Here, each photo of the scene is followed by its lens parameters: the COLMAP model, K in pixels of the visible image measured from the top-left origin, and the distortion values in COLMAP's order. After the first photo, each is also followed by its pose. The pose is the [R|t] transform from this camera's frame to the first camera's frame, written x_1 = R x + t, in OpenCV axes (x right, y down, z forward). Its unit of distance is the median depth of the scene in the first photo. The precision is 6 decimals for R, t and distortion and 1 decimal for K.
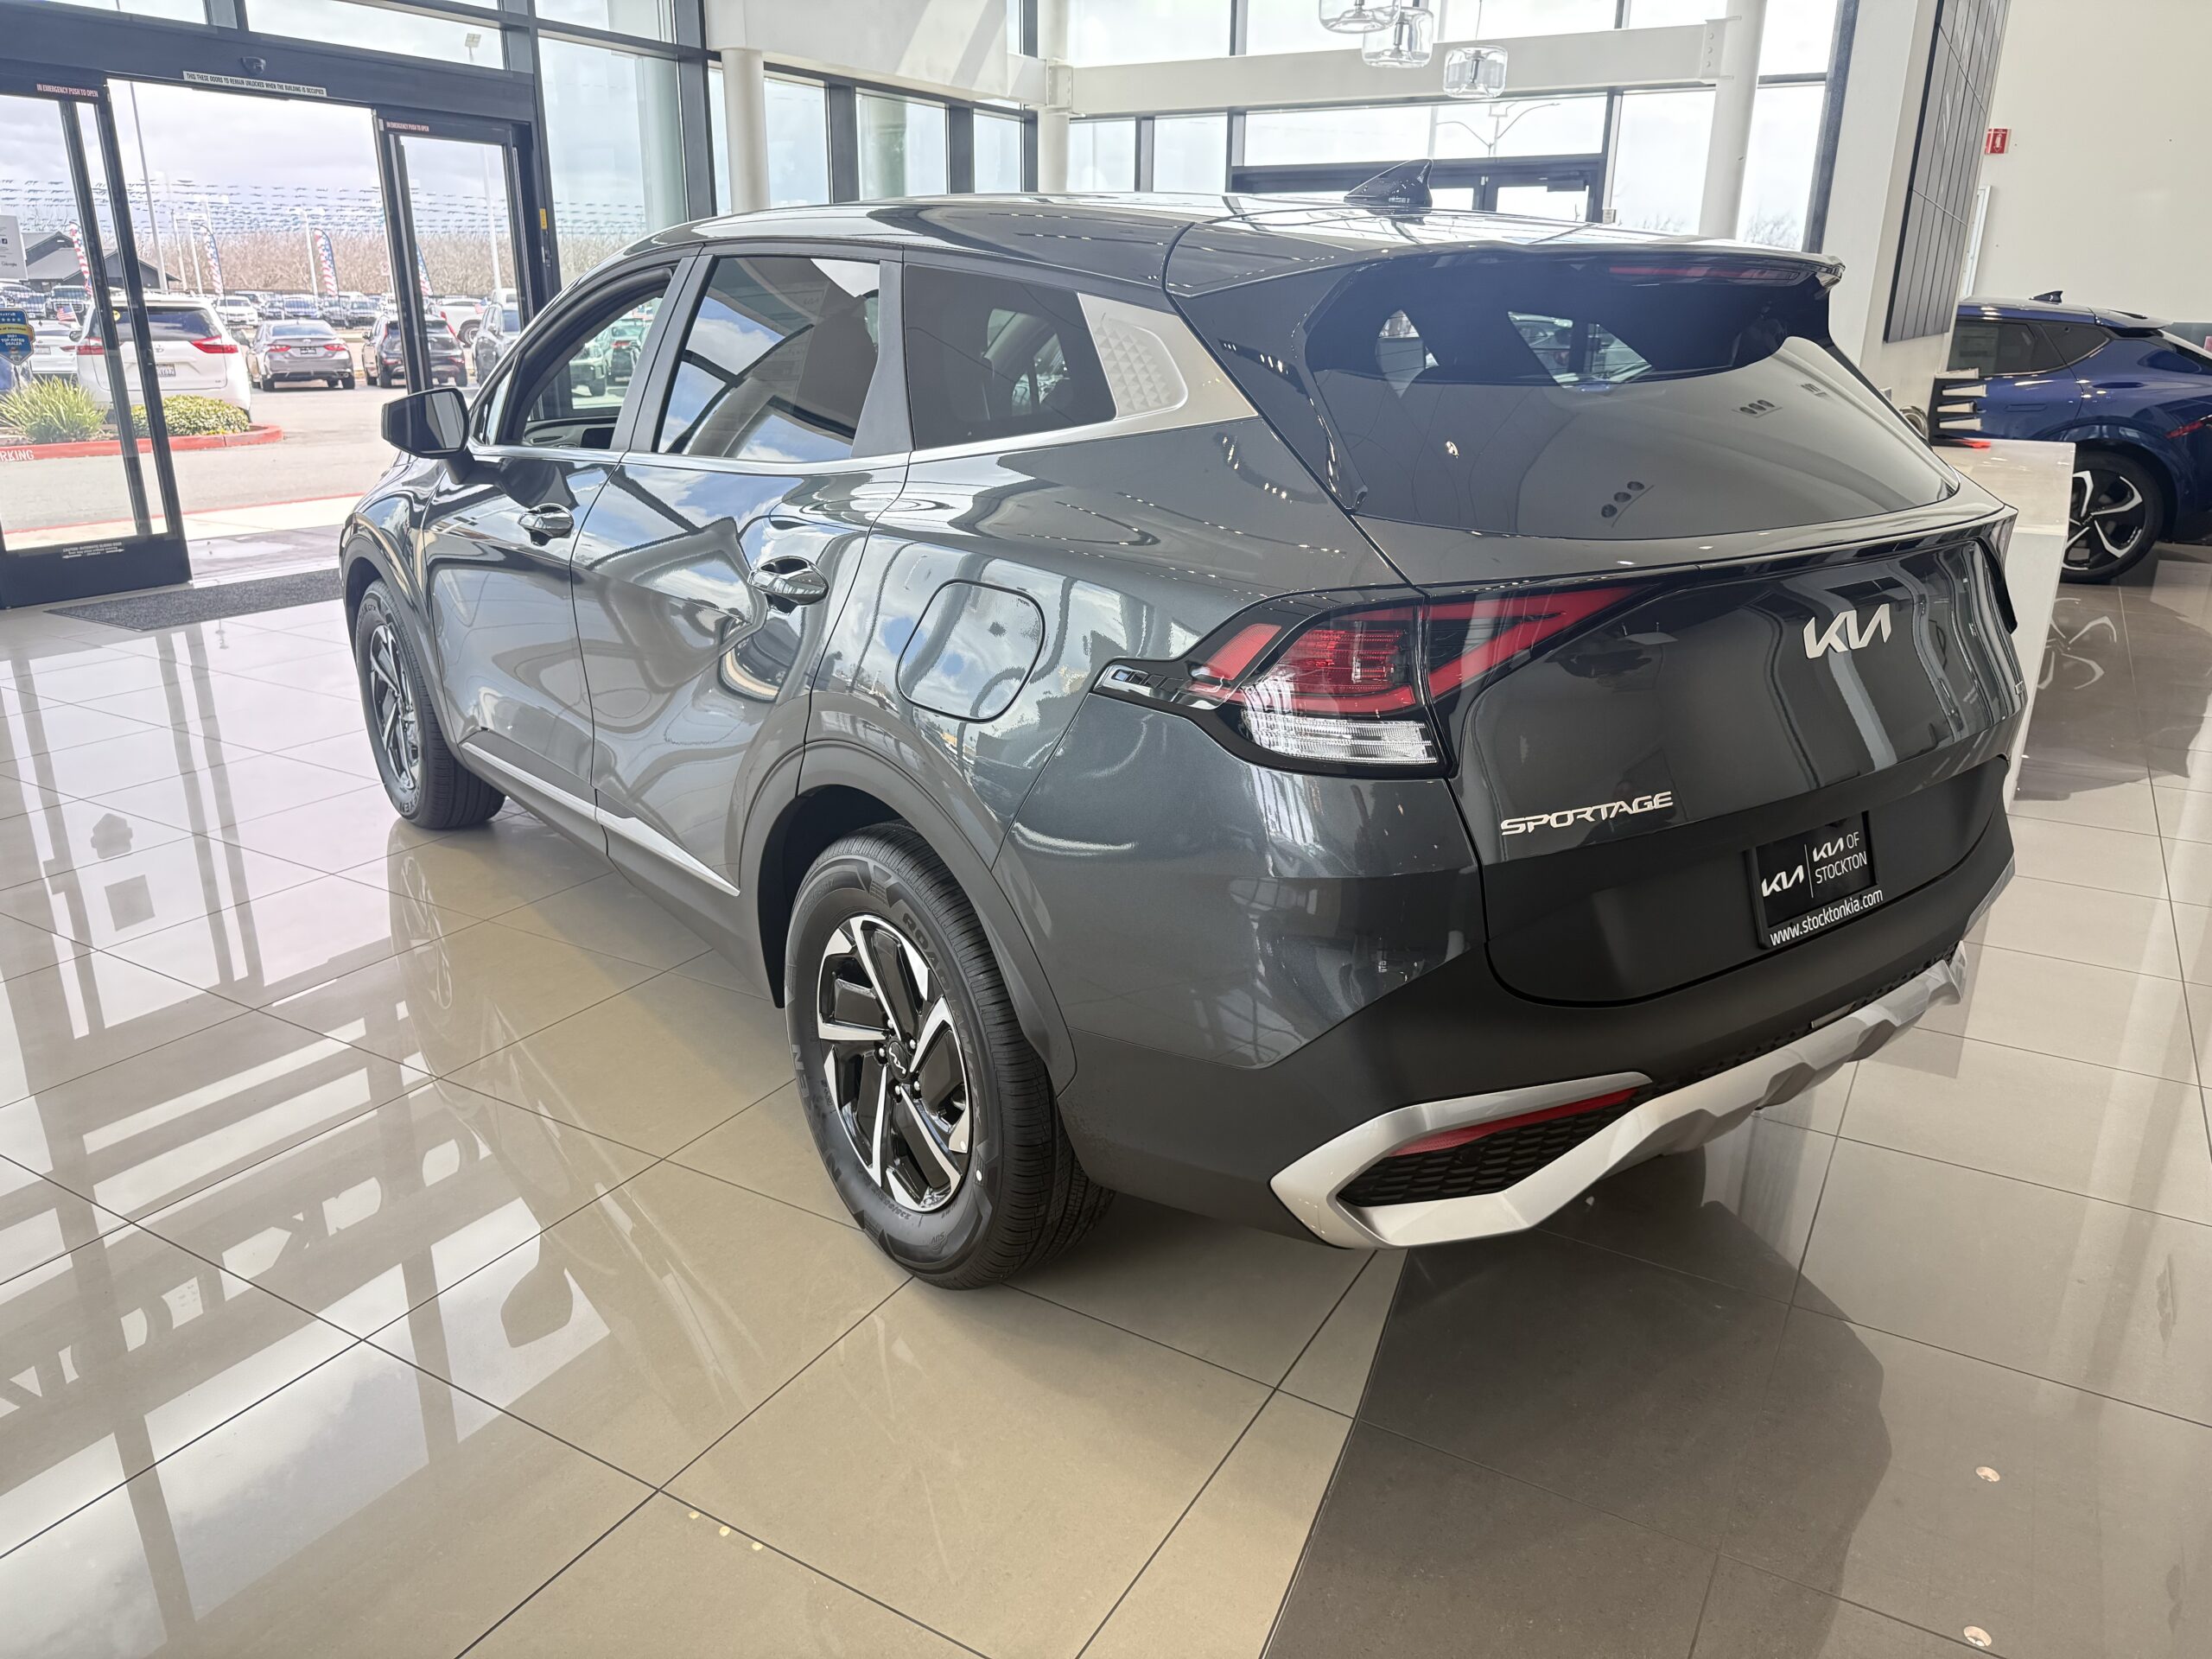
lens RADIAL K [[1602.2, 0, 1106.0], [0, 1602.2, 829.5], [0, 0, 1]] dist [0.009172, 0.003336]
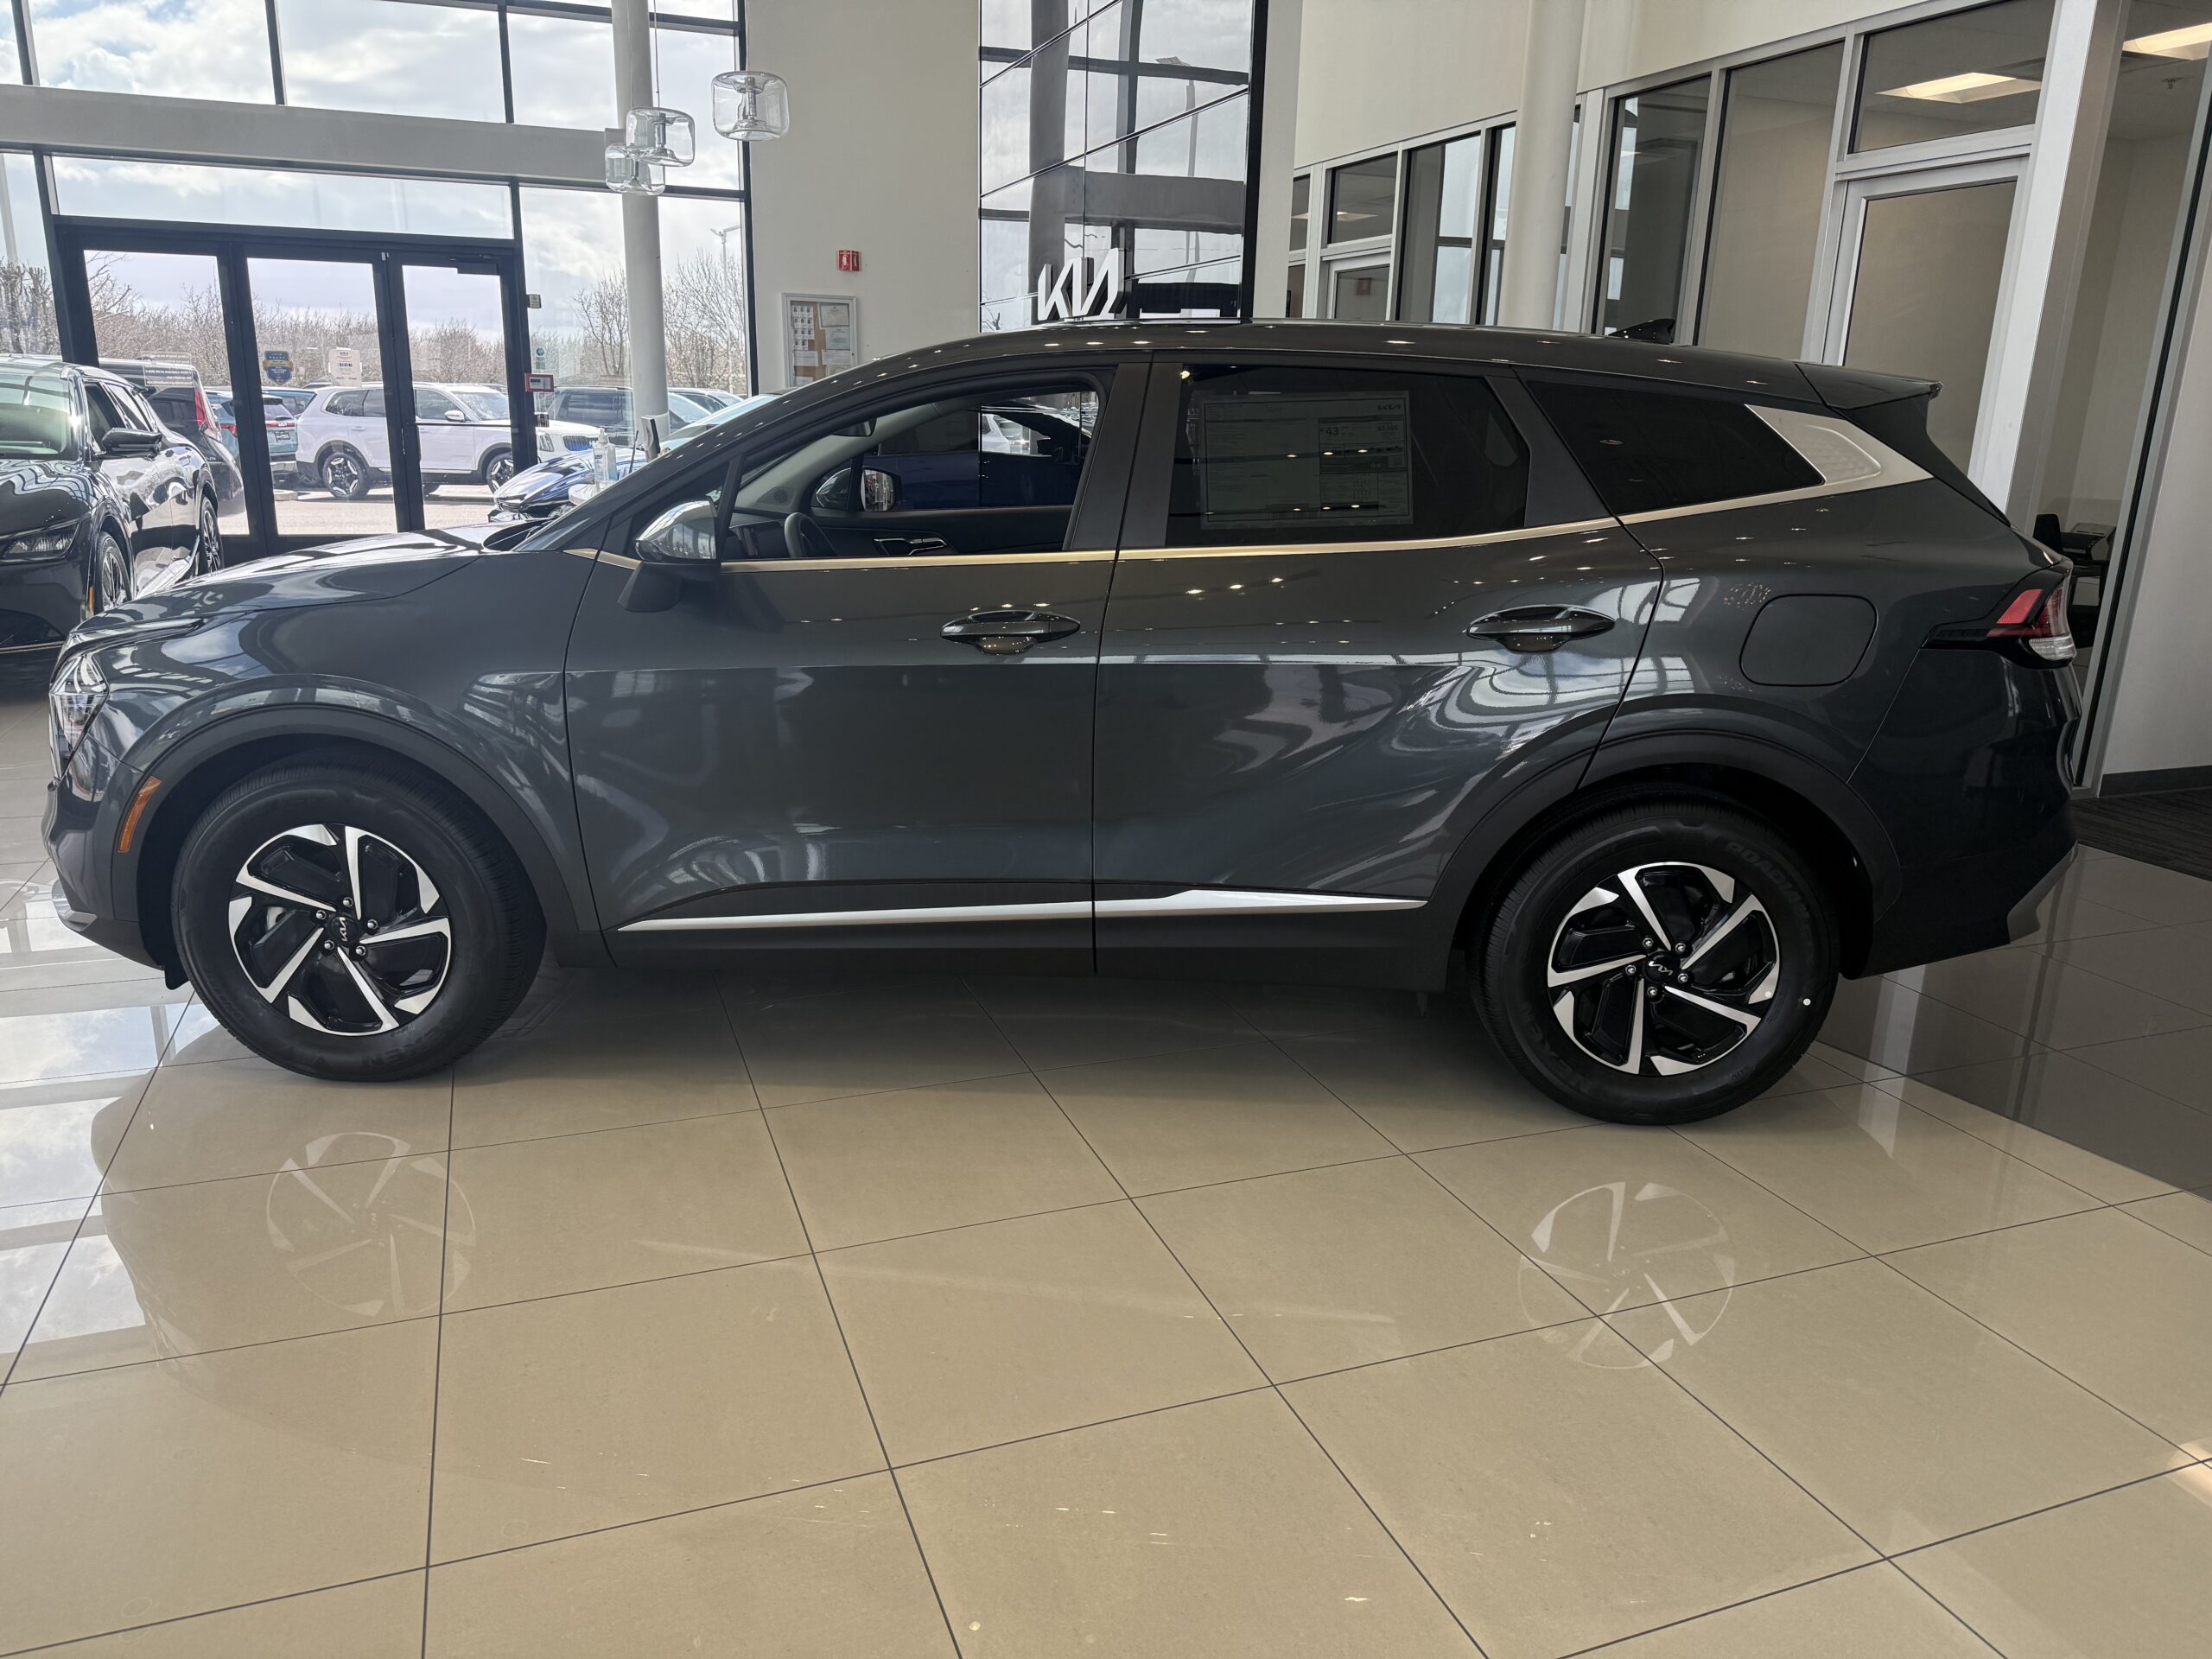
lens RADIAL K [[1554.7, 0, 1106.0], [0, 1554.7, 829.5], [0, 0, 1]] dist [0.010080, 0.004472]
pose [[0.634372, -0.203945, 0.745639, -1.298363], [0.228884, 0.970874, 0.070821, -0.157250], [-0.738366, 0.125738, 0.662575, 0.440266]]
